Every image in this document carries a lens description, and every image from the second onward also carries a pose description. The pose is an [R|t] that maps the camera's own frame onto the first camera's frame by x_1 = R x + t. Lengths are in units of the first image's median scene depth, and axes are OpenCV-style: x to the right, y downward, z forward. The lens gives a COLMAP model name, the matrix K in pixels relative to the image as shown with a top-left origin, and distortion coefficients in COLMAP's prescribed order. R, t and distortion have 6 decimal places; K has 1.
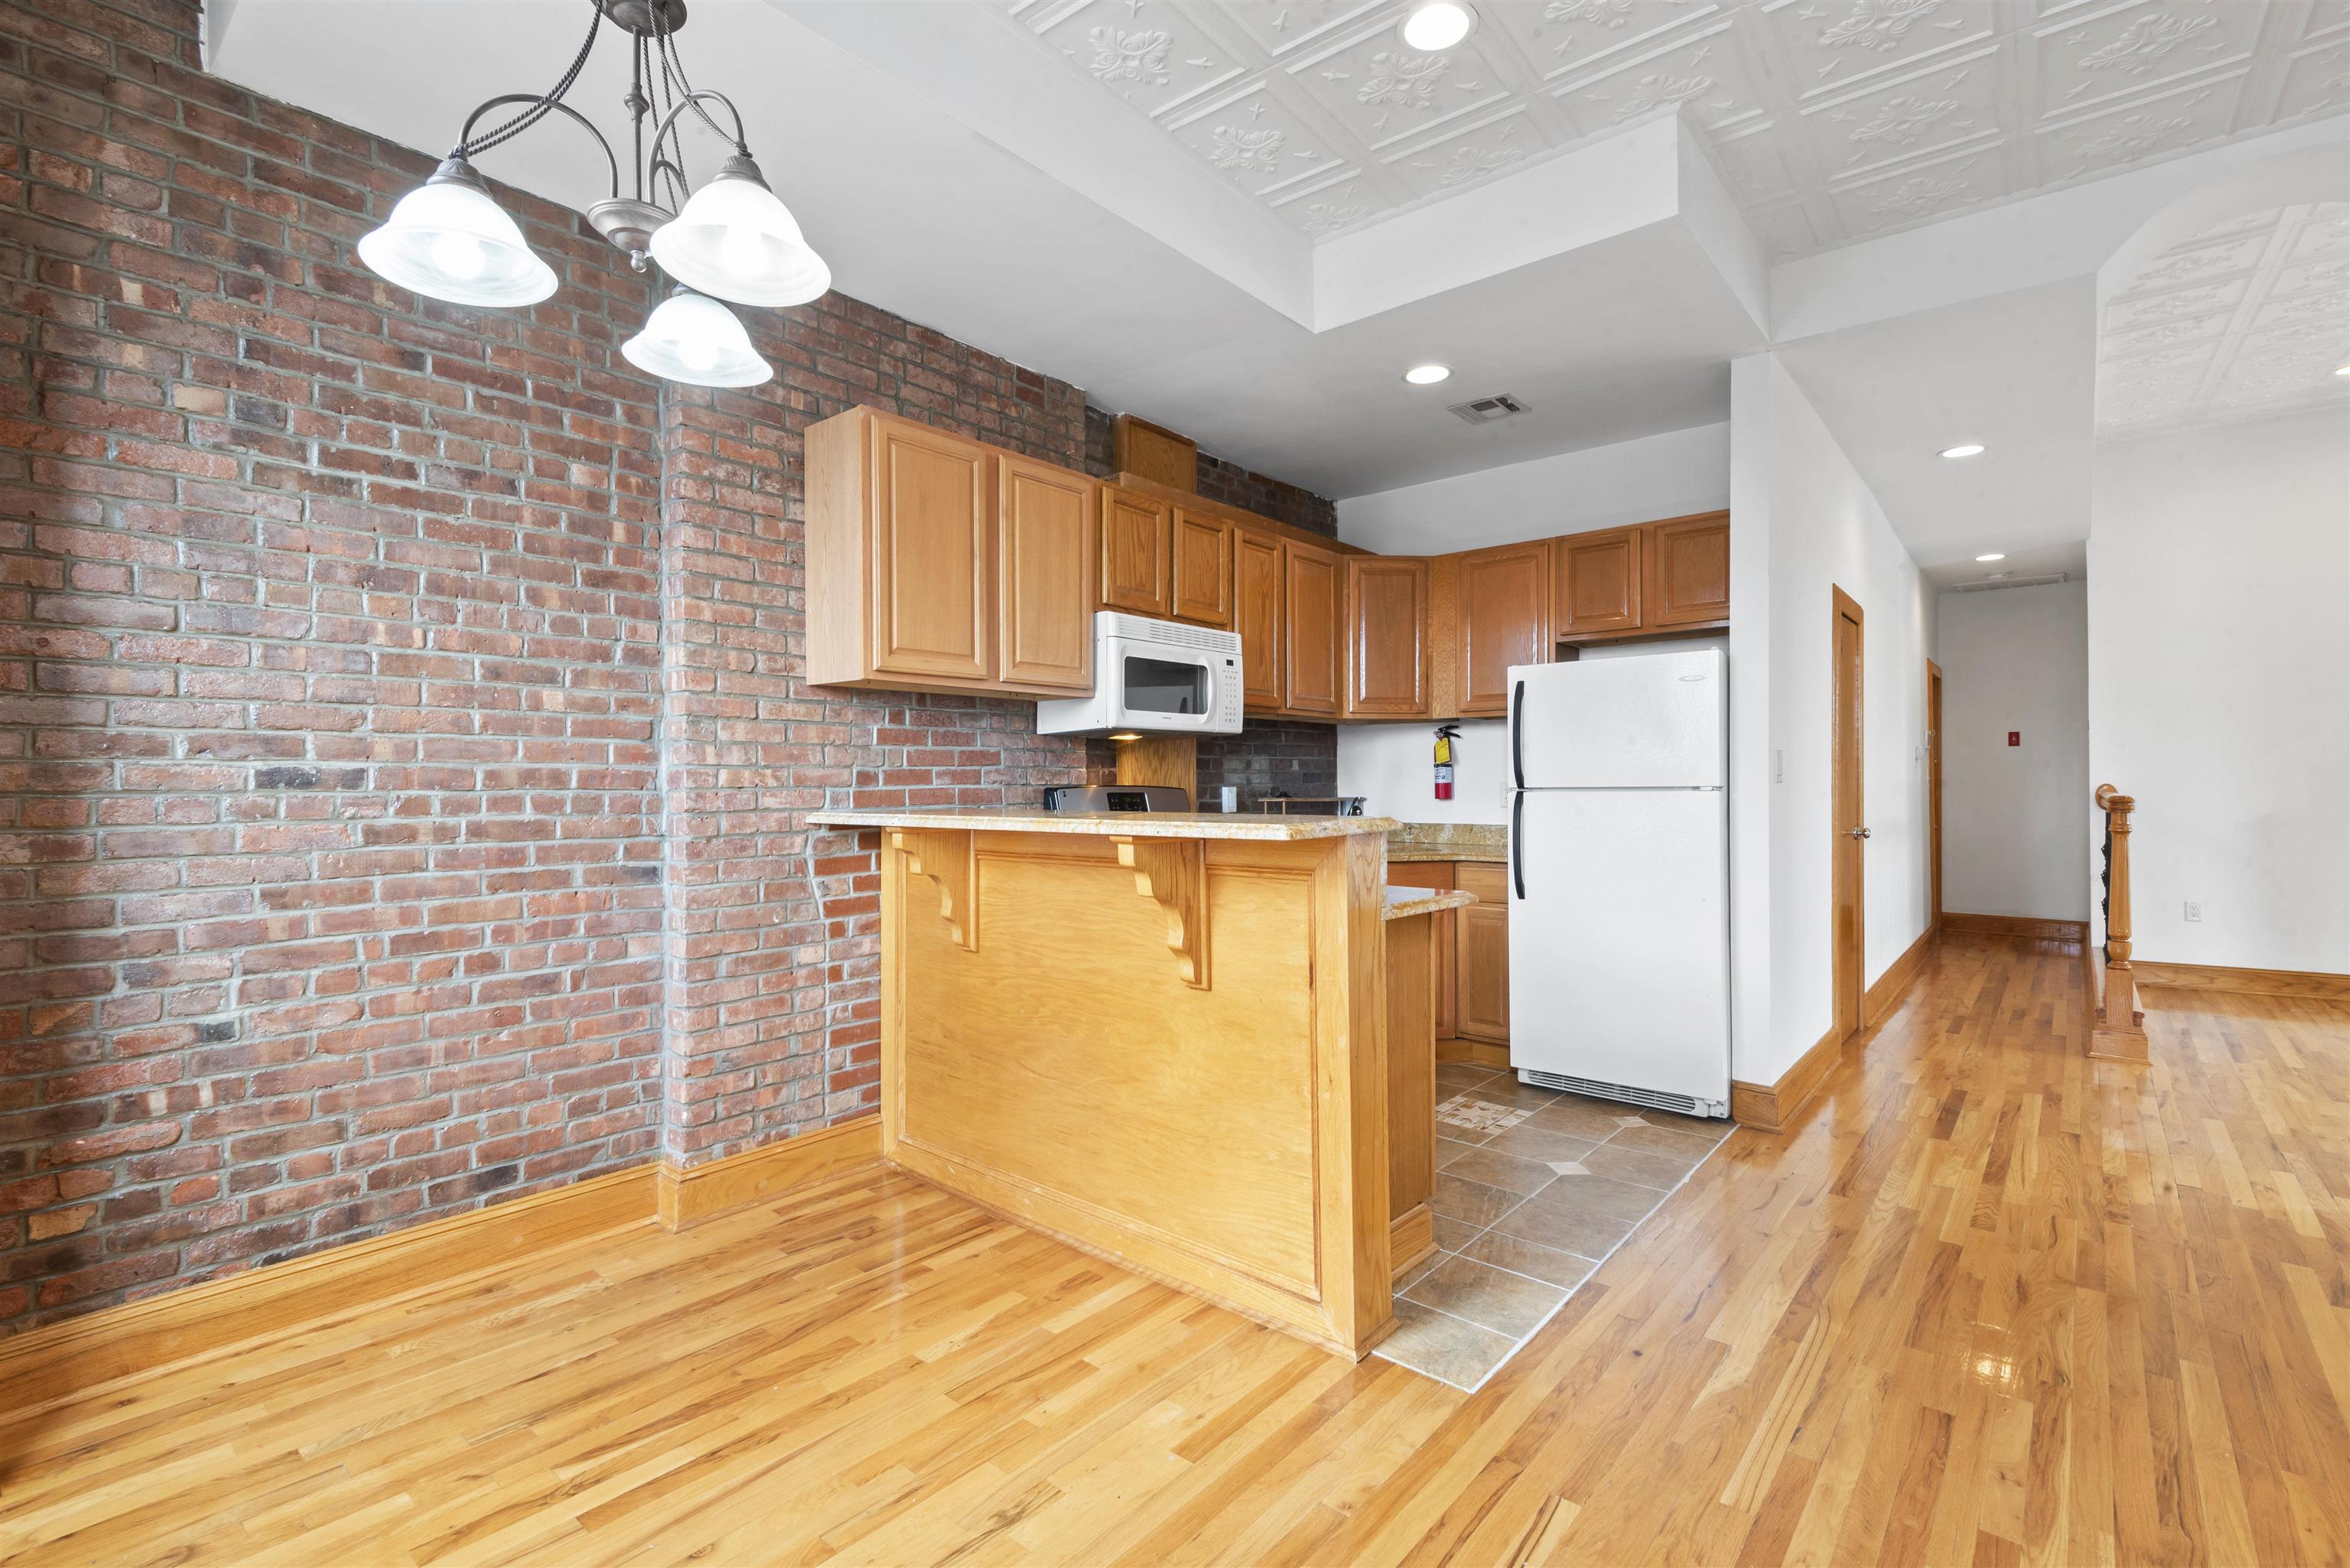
lens RADIAL K [[1051.6, 0, 1188.2], [0, 1051.6, 781.9], [0, 0, 1]] dist [0.028782, -0.020819]
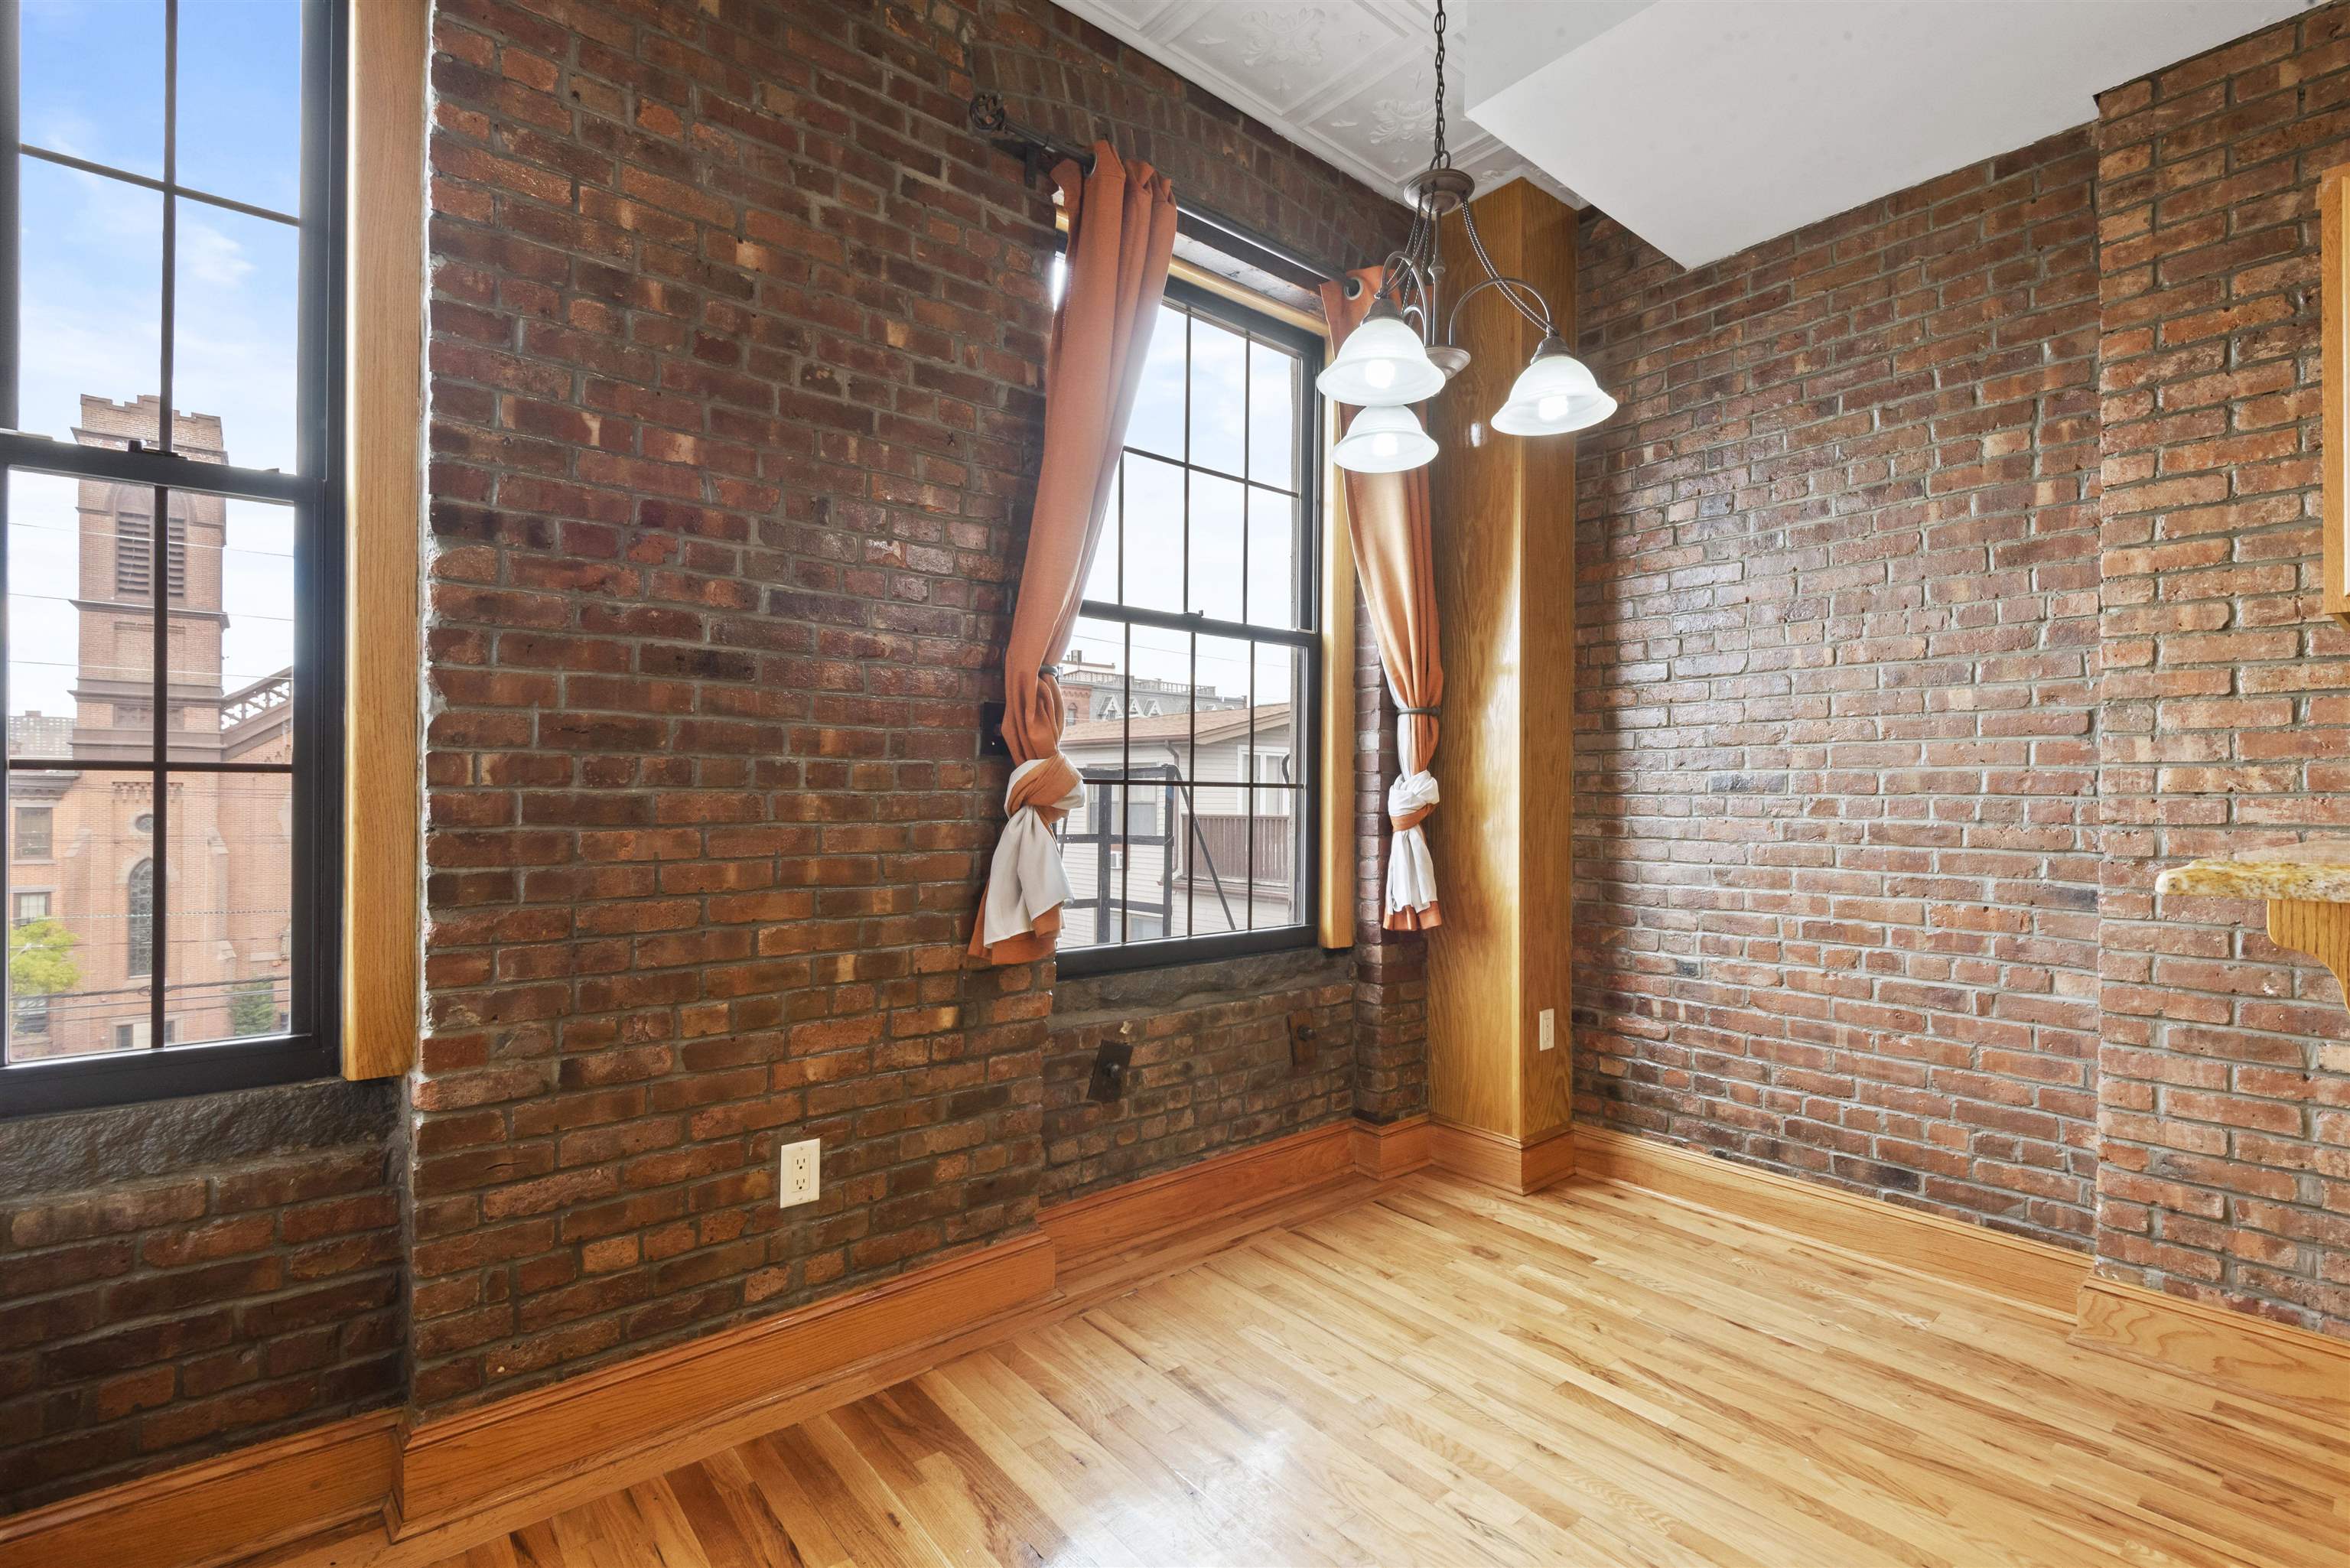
lens RADIAL K [[1068.4, 0, 1190.3], [0, 1068.4, 795.4], [0, 0, 1]] dist [0.034139, -0.024480]
pose [[-0.182377, 0.000430, -0.983228, 0.427117], [-0.005517, 0.999984, 0.001461, 0.009734], [0.983213, 0.005691, -0.182372, 0.465562]]
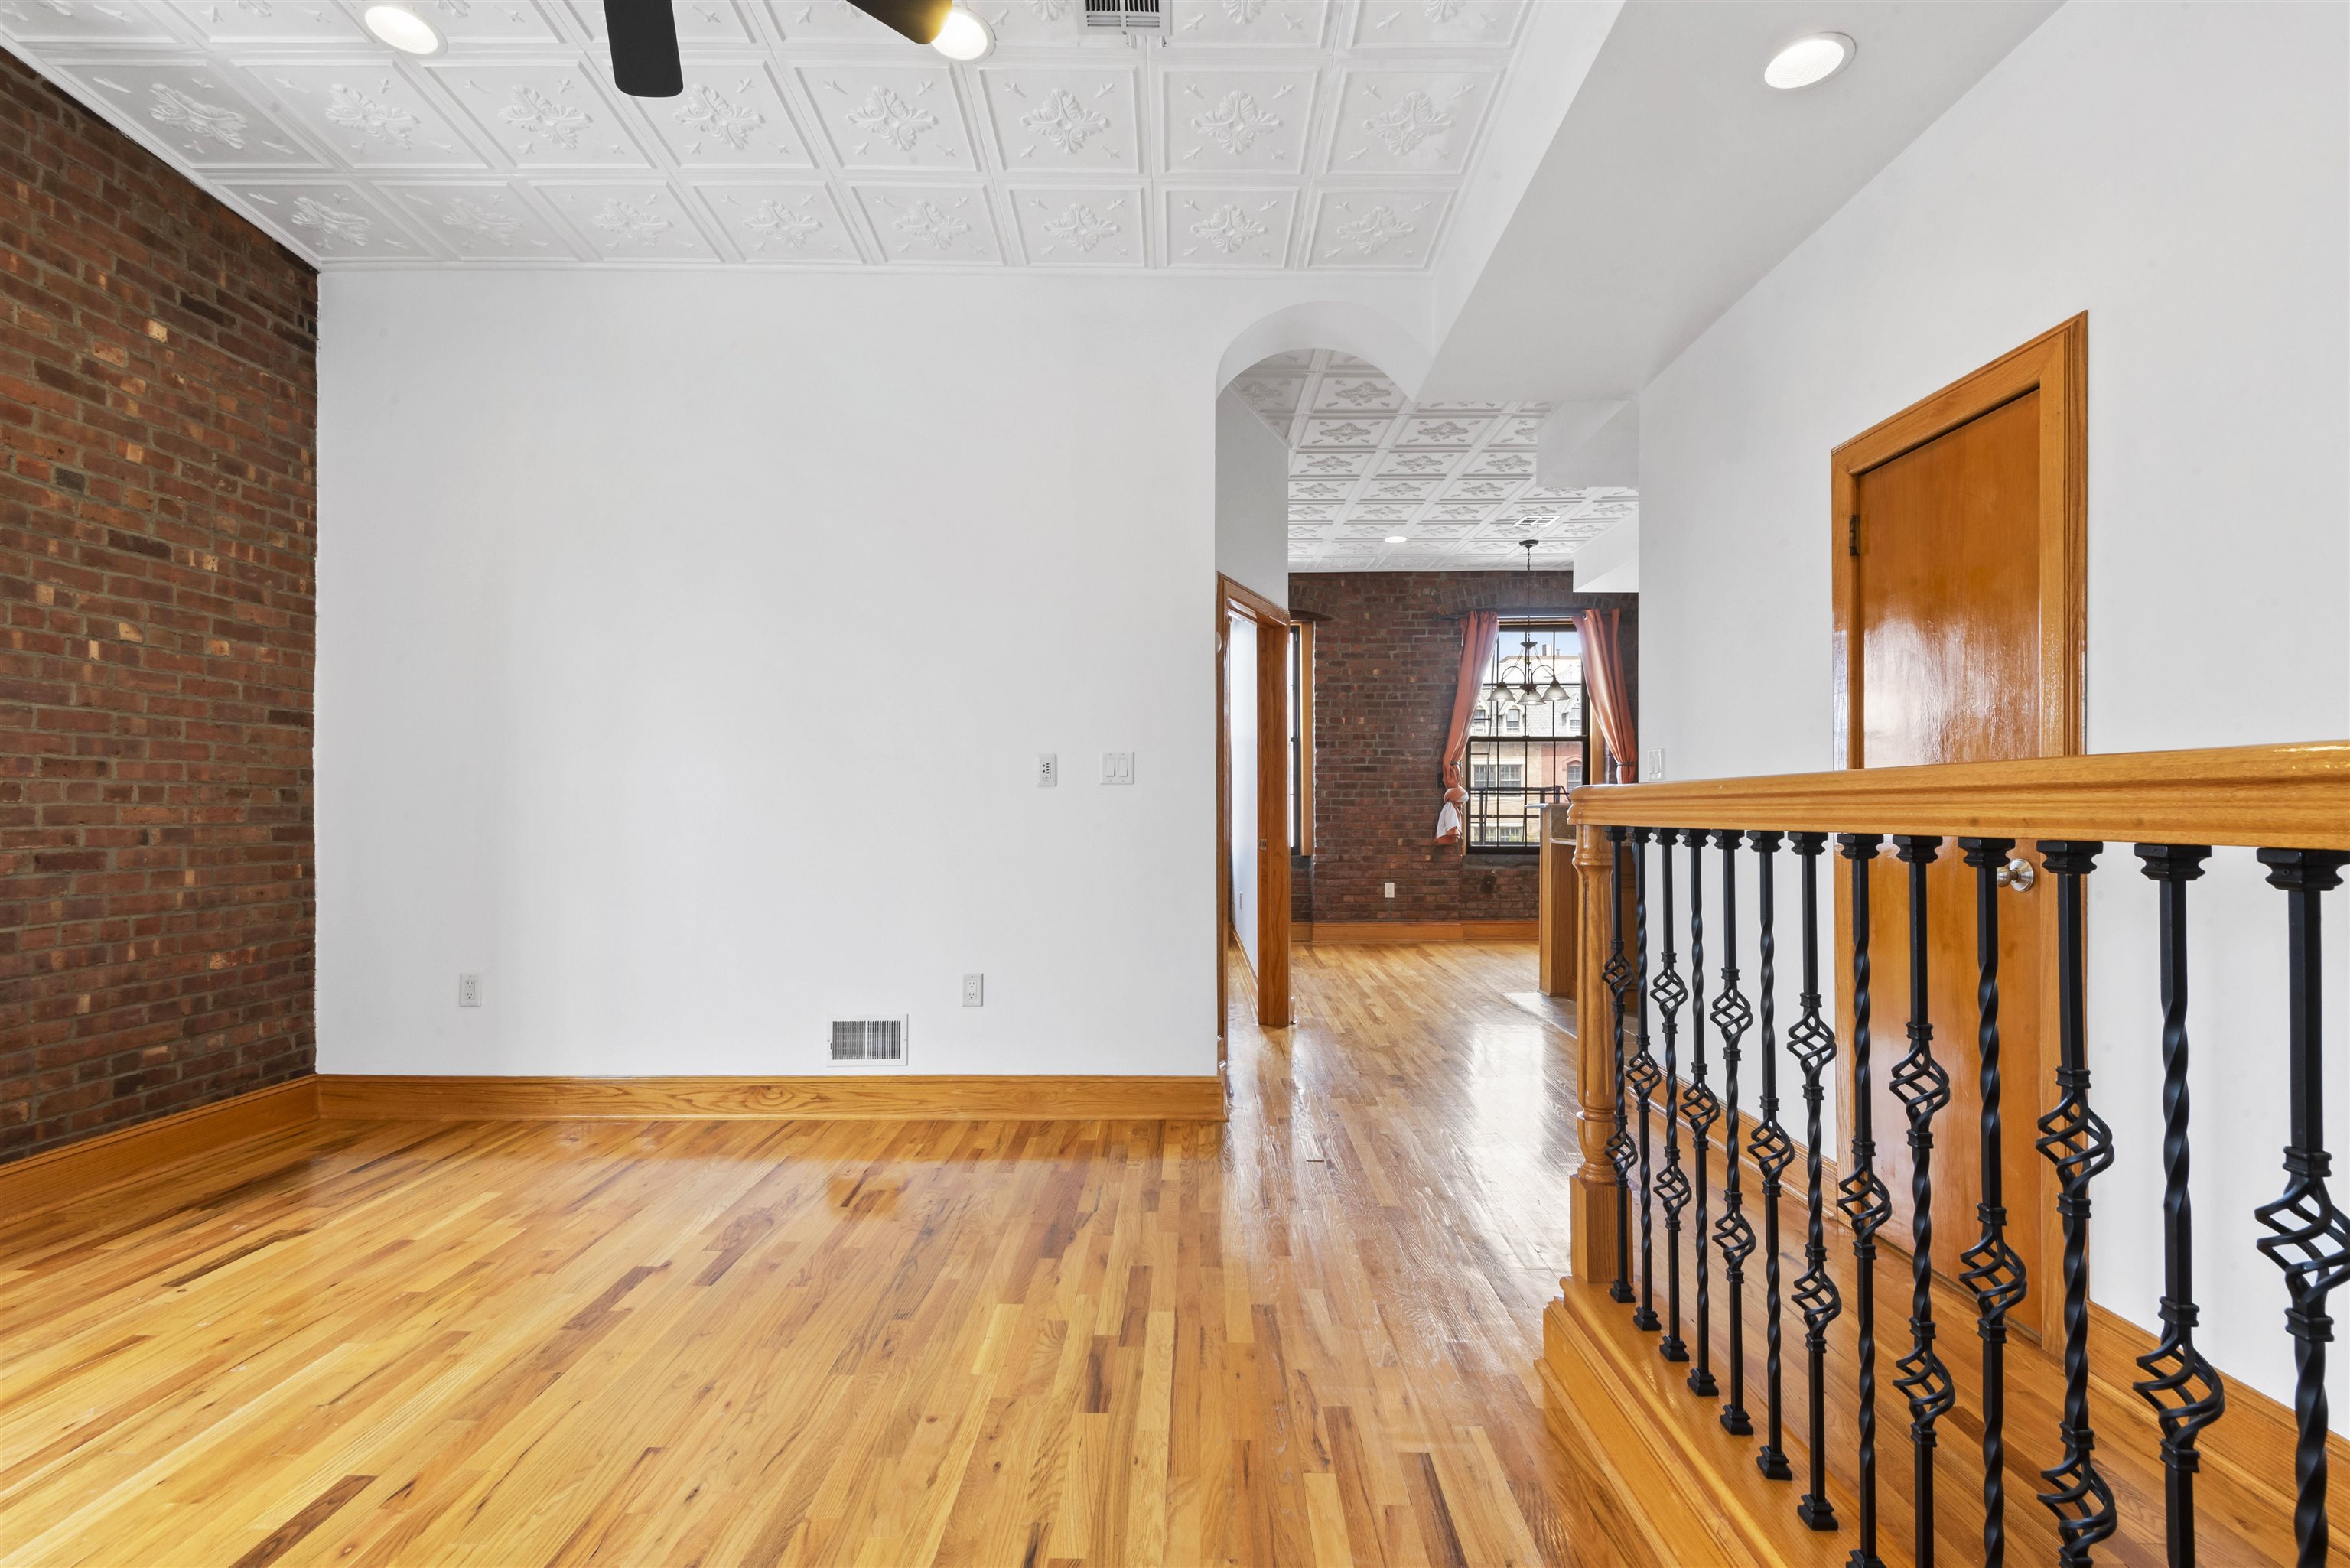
lens RADIAL K [[1065.9, 0, 1188.1], [0, 1065.9, 802.6], [0, 0, 1]] dist [0.030264, -0.018527]
pose [[-0.764765, -0.000402, -0.644309, 2.073594], [0.004820, 0.999968, -0.006345, 0.038609], [0.644291, -0.007958, -0.764739, 1.960162]]
